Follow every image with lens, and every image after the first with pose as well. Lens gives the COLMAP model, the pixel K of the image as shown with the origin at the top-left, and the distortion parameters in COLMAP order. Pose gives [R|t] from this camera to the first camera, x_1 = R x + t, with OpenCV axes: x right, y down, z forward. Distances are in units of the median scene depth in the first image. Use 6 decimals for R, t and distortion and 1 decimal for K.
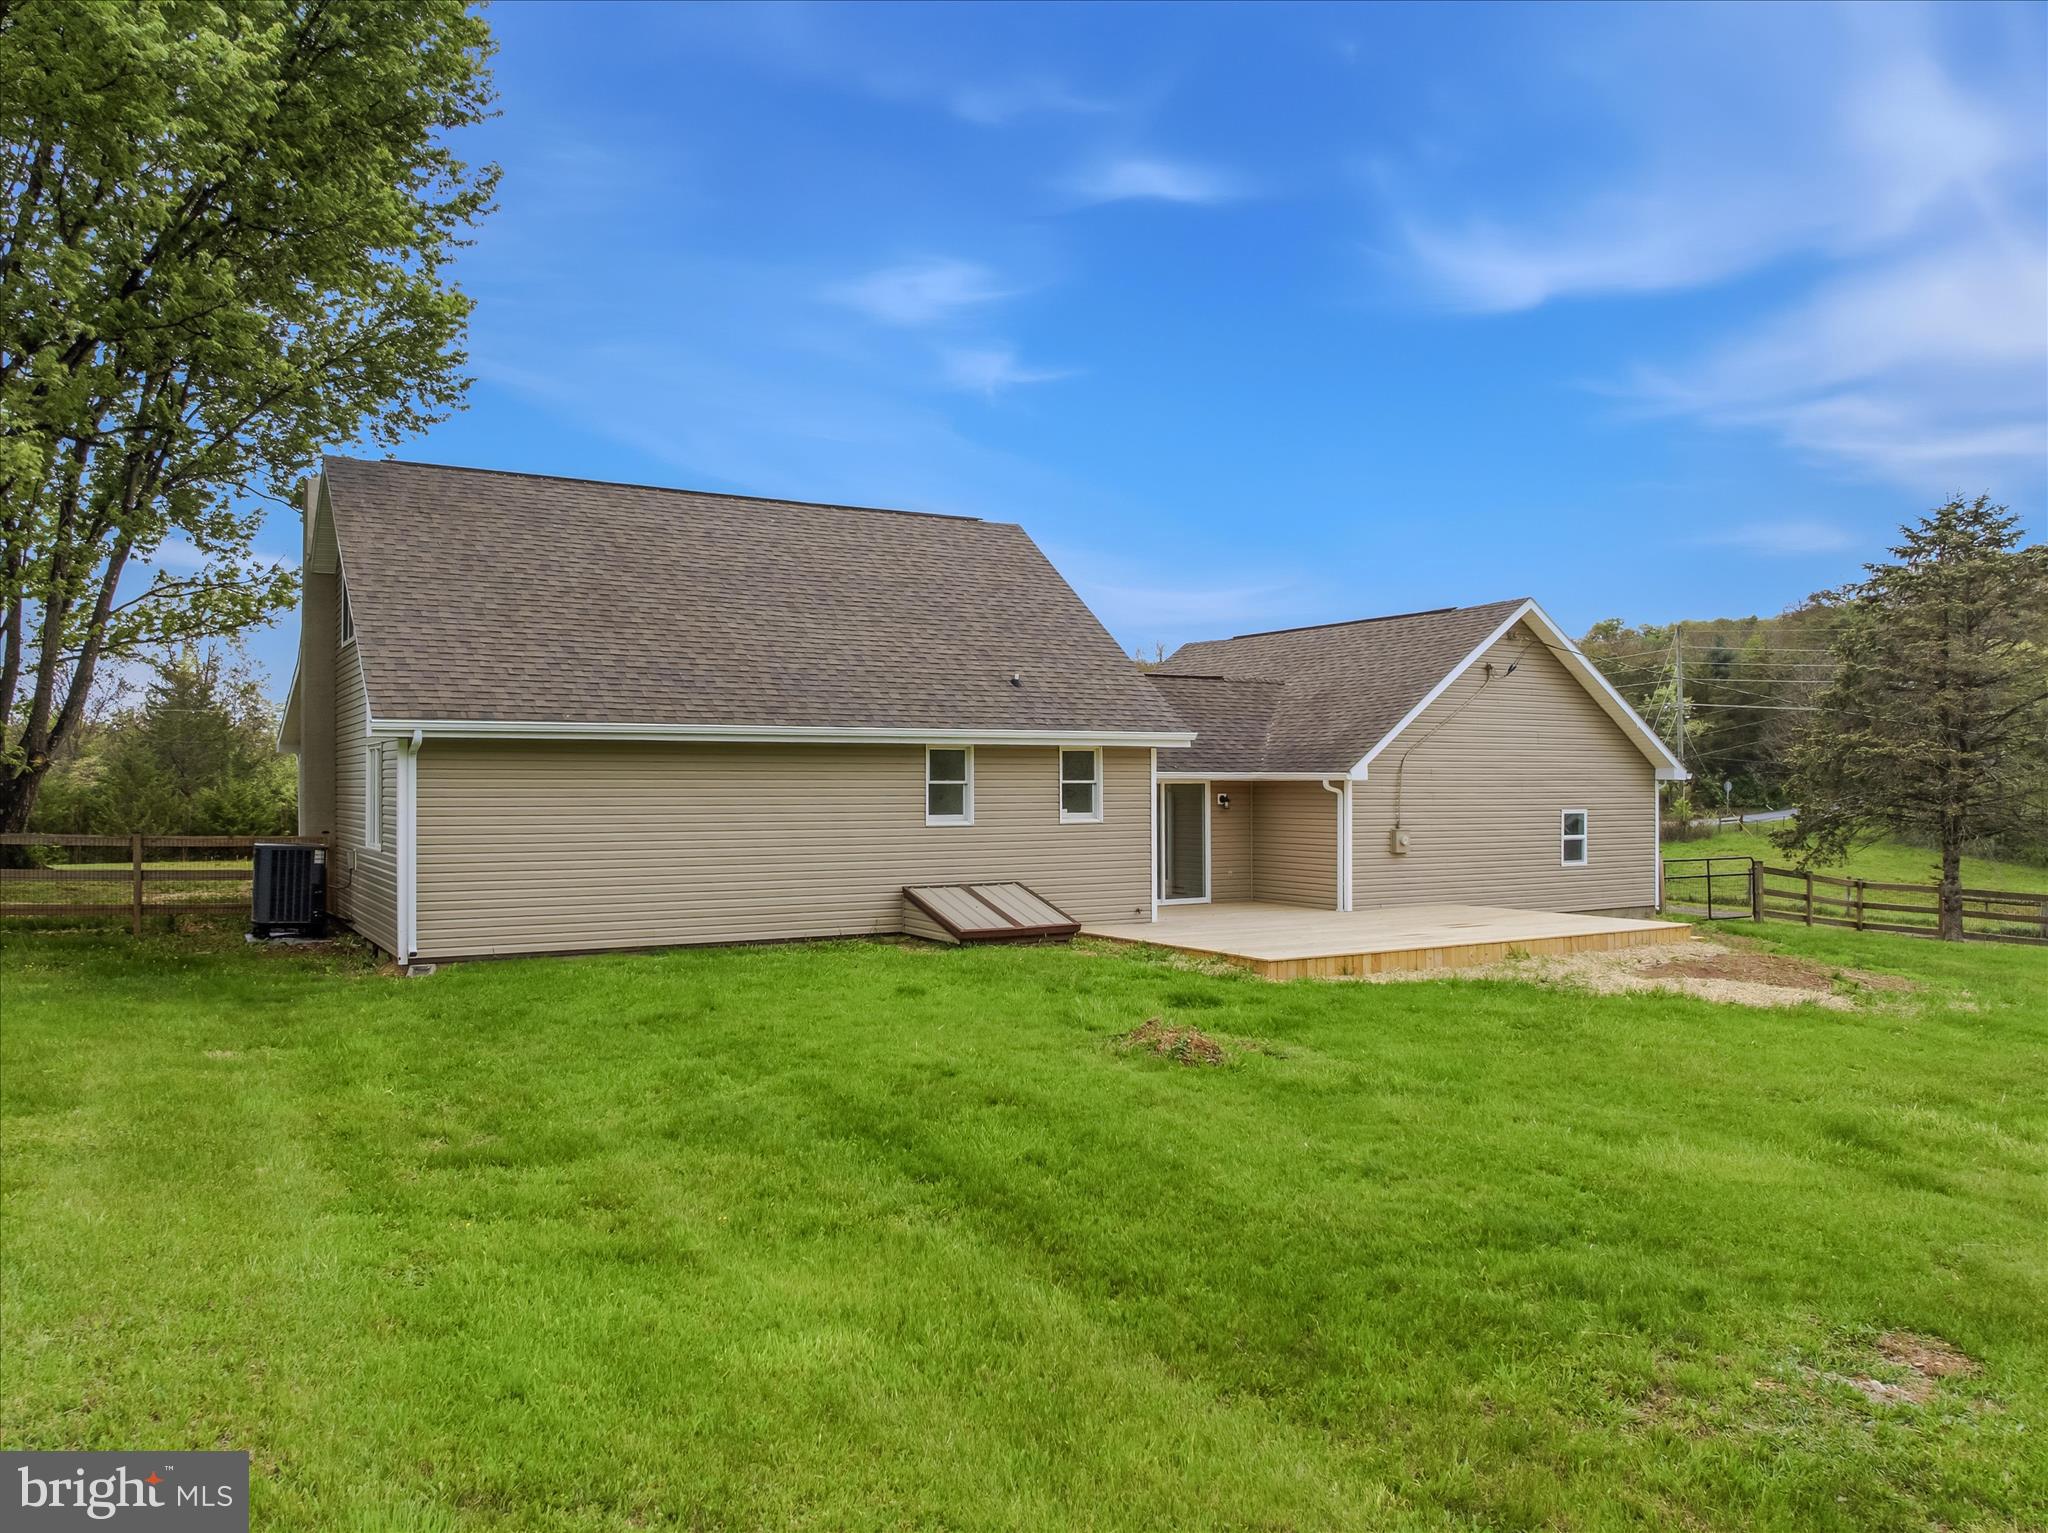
lens RADIAL K [[1515.3, 0, 1024.0], [0, 1515.3, 766.5], [0, 0, 1]] dist [-0.042689, -0.003428]
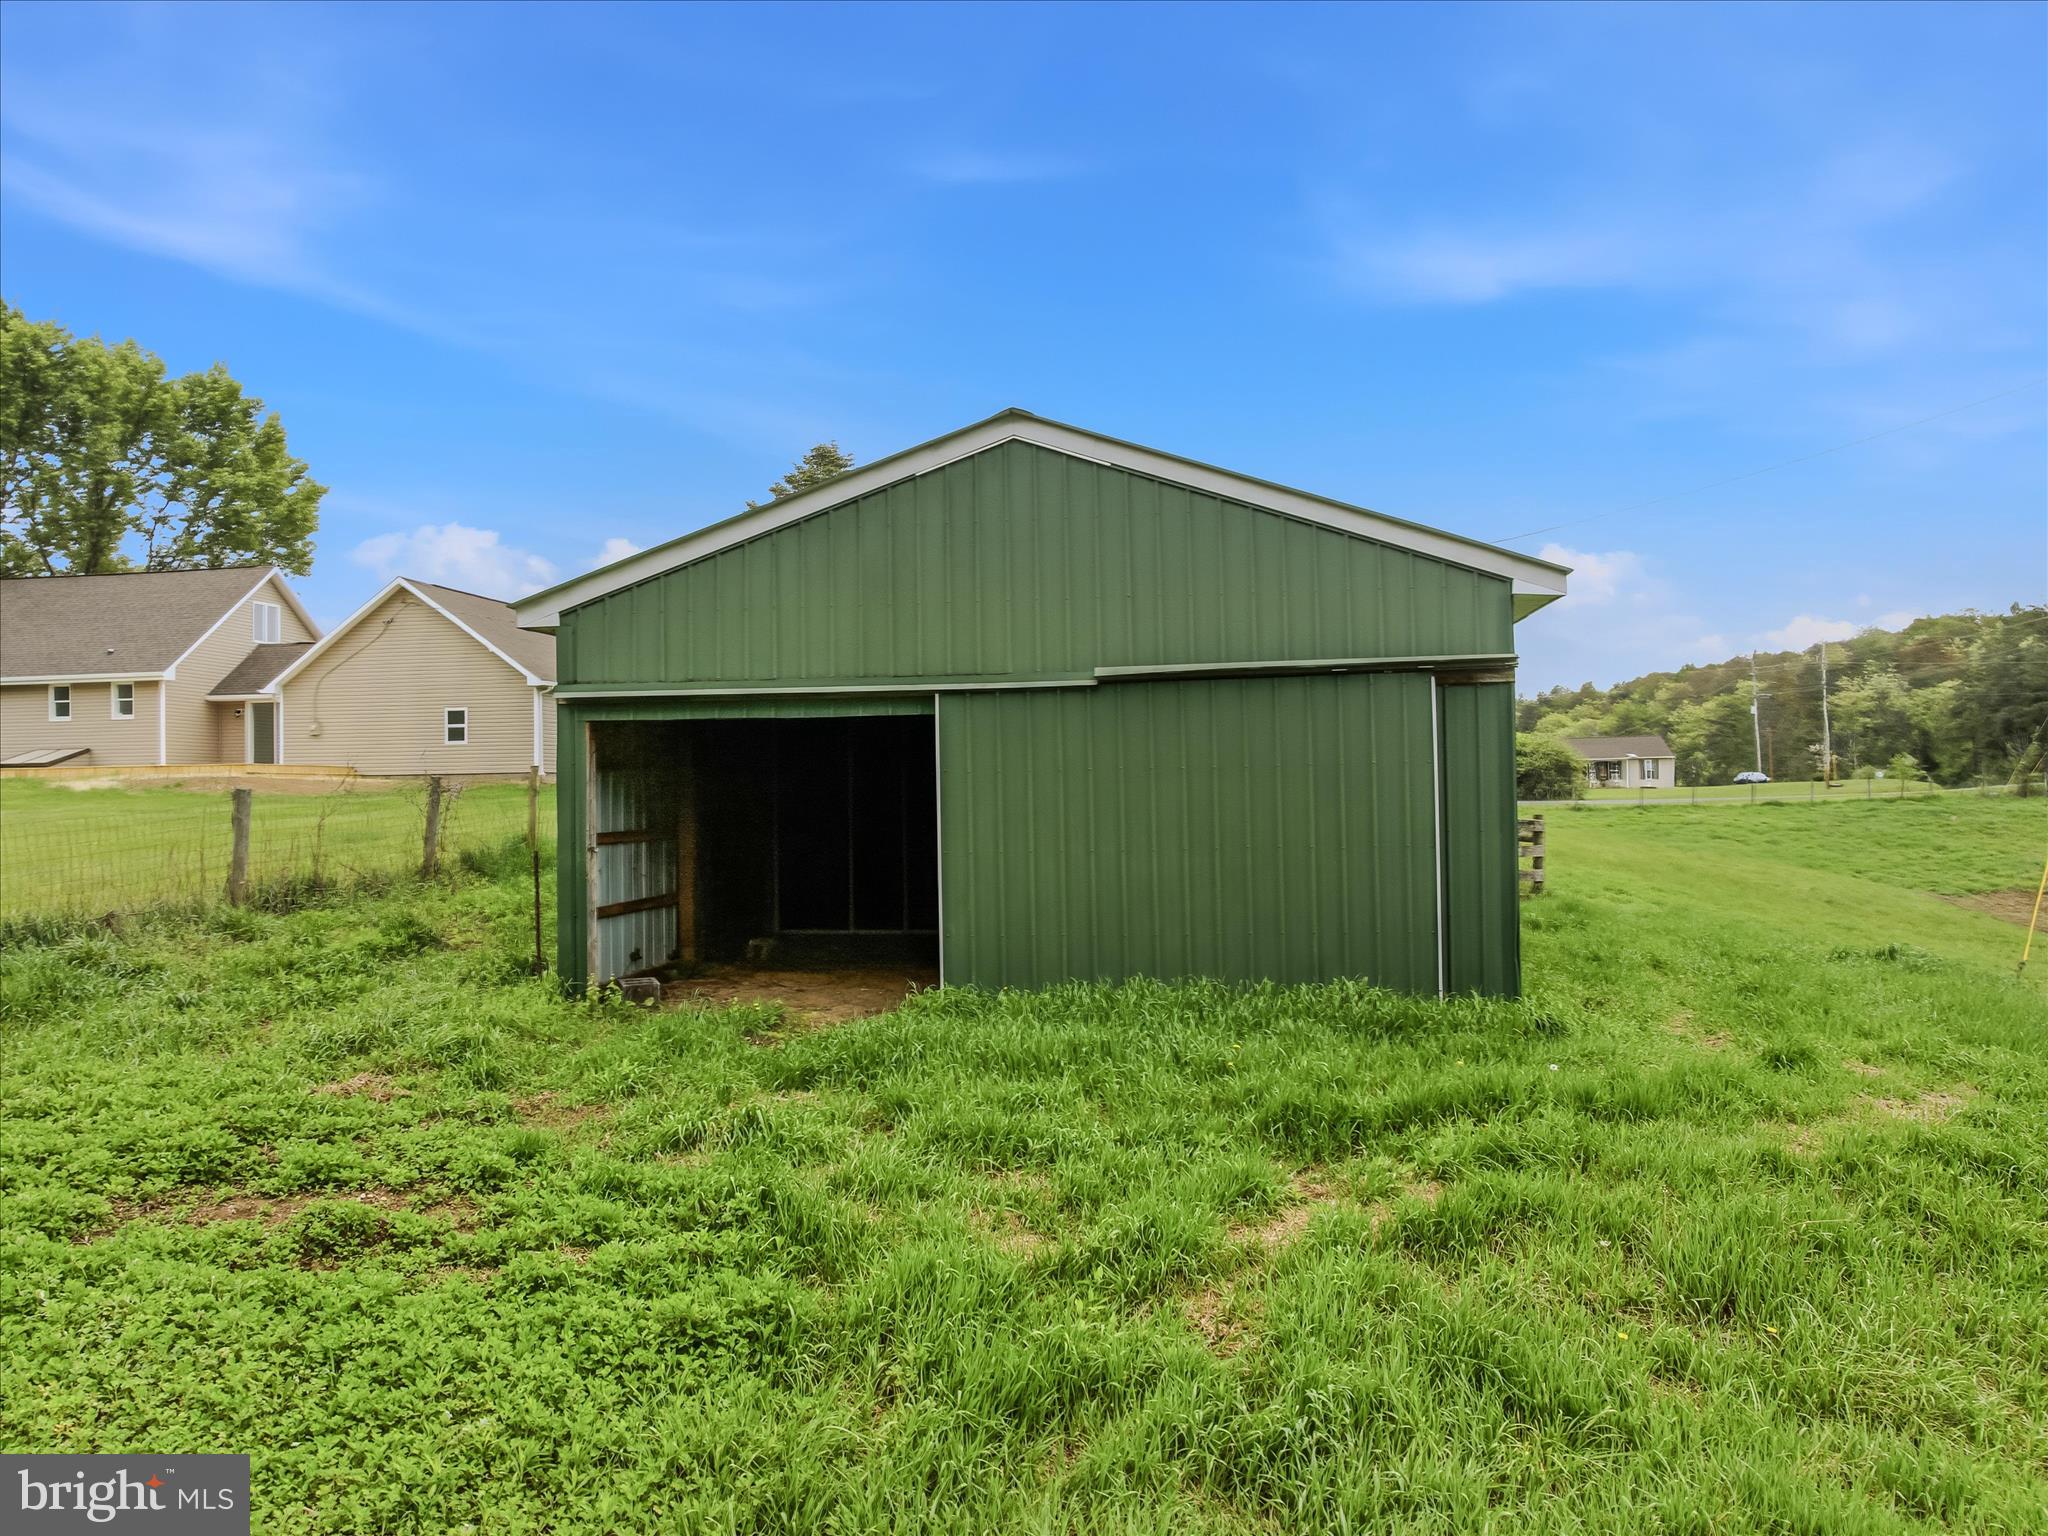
lens RADIAL K [[1453.8, 0, 1014.0], [0, 1453.8, 734.7], [0, 0, 1]] dist [-0.038898, 0.018573]
pose [[0.769079, -0.031286, -0.638388, 2.156355], [0.022958, 0.999509, -0.021326, 0.124390], [0.638741, 0.001745, 0.769420, 0.280673]]
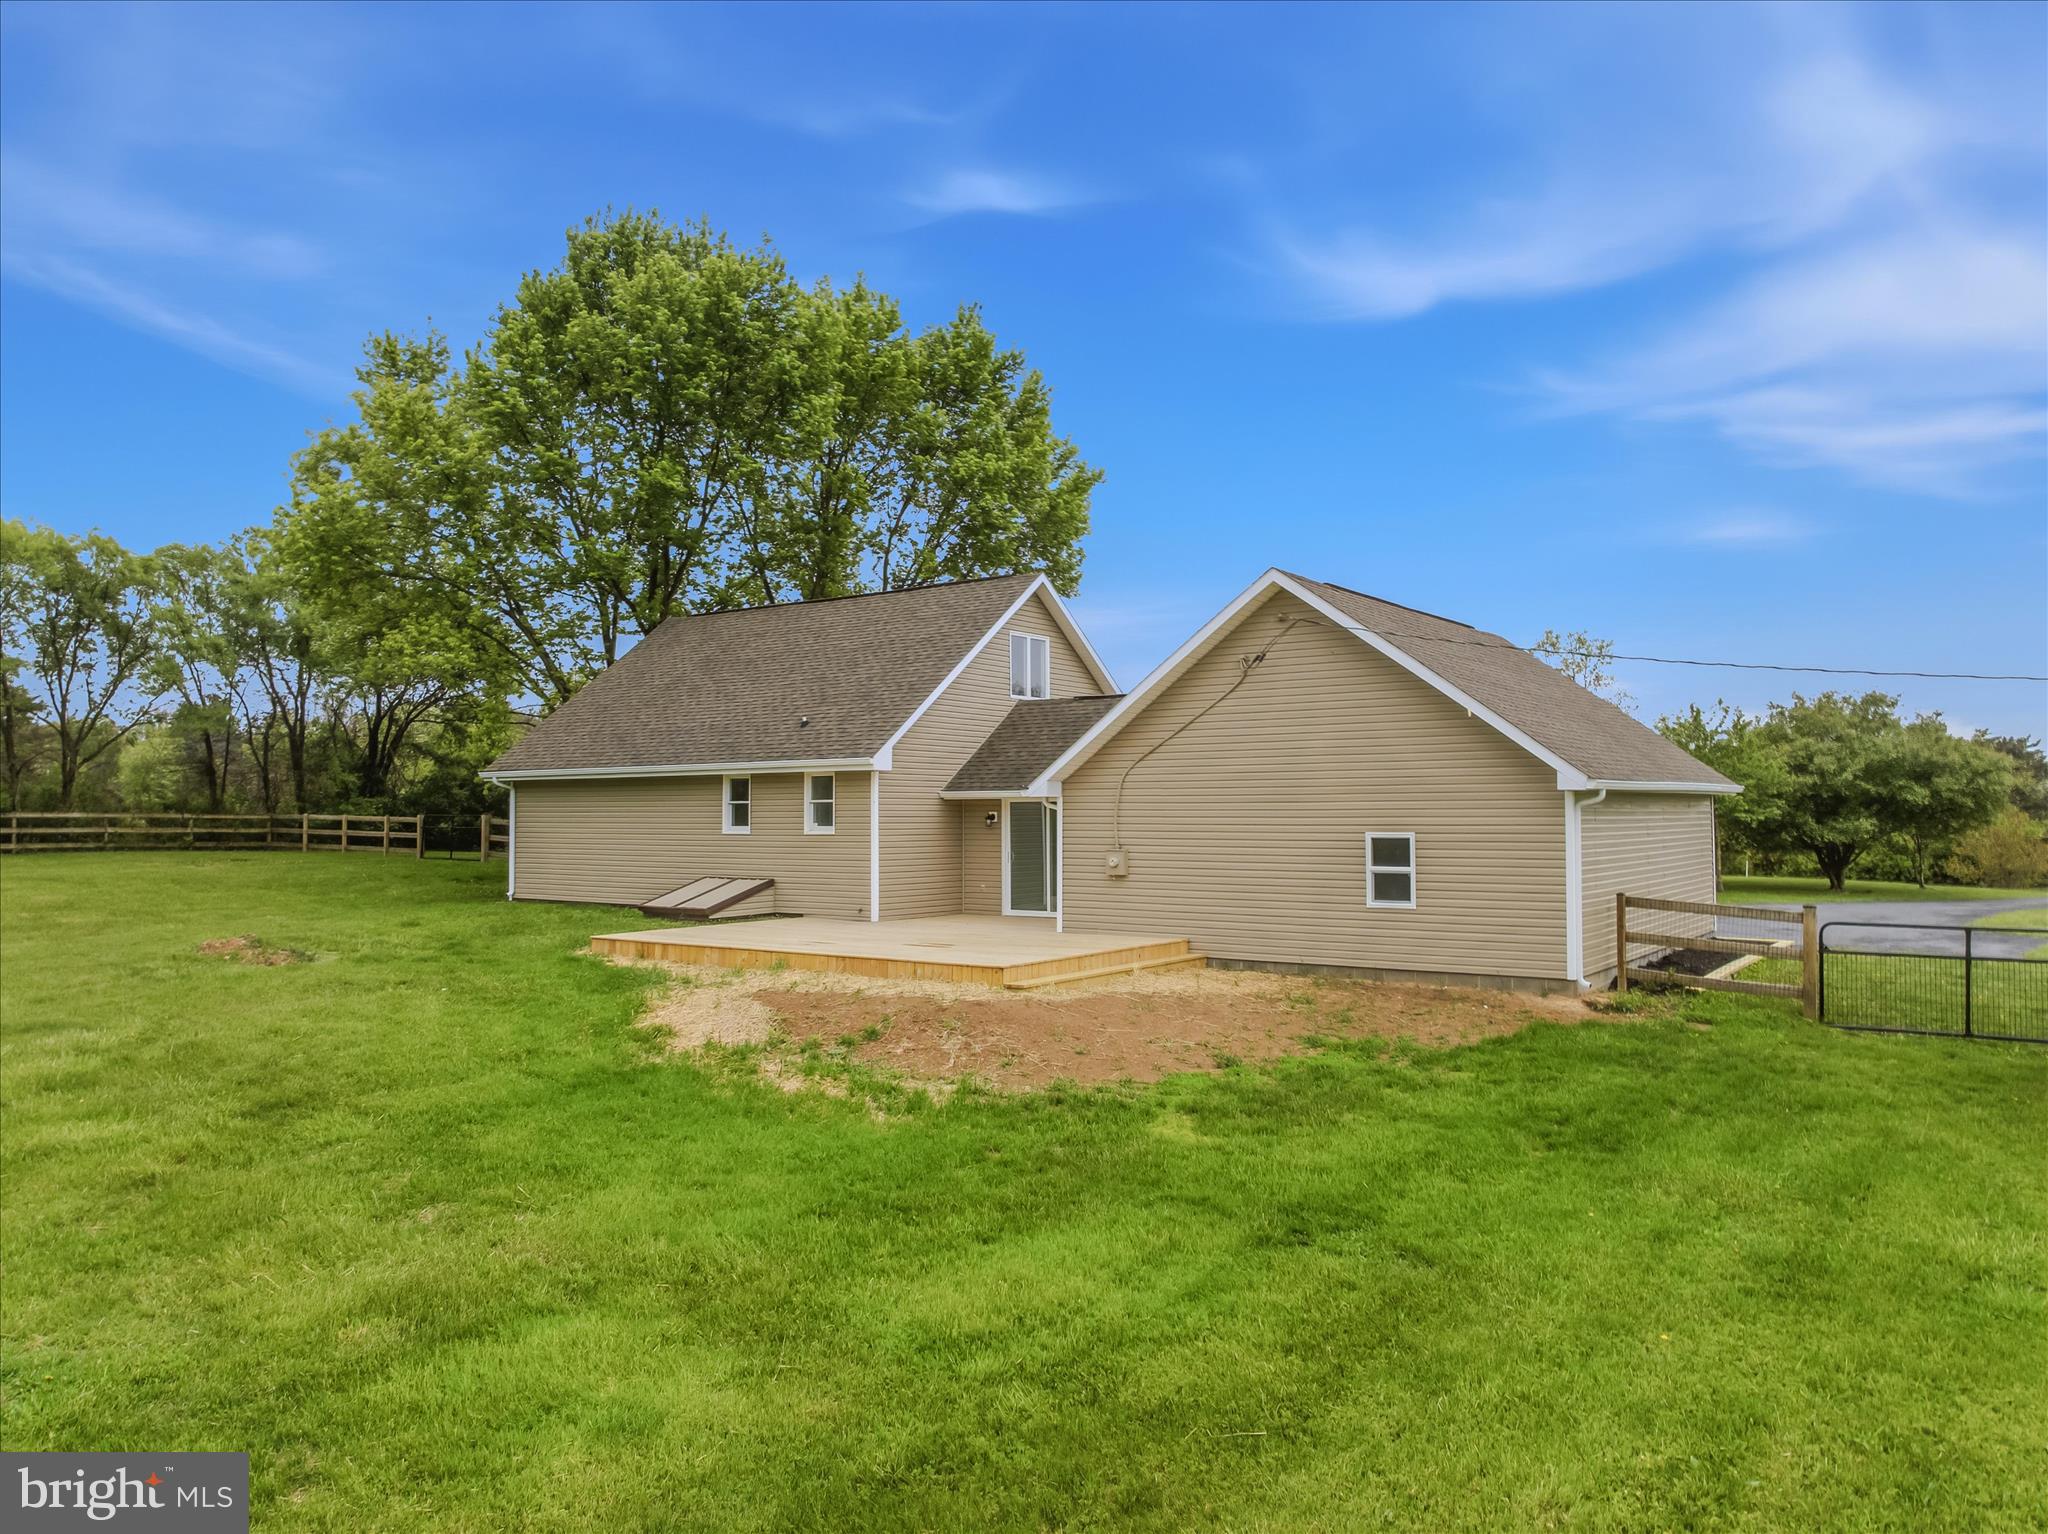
lens RADIAL K [[1447.6, 0, 1024.0], [0, 1447.6, 767.0], [0, 0, 1]] dist [-0.038877, -0.000701]
pose [[0.391986, -0.027220, -0.919569, 1.172435], [0.017671, 0.999601, -0.022056, 0.011069], [0.919802, -0.007604, 0.392310, 0.685140]]
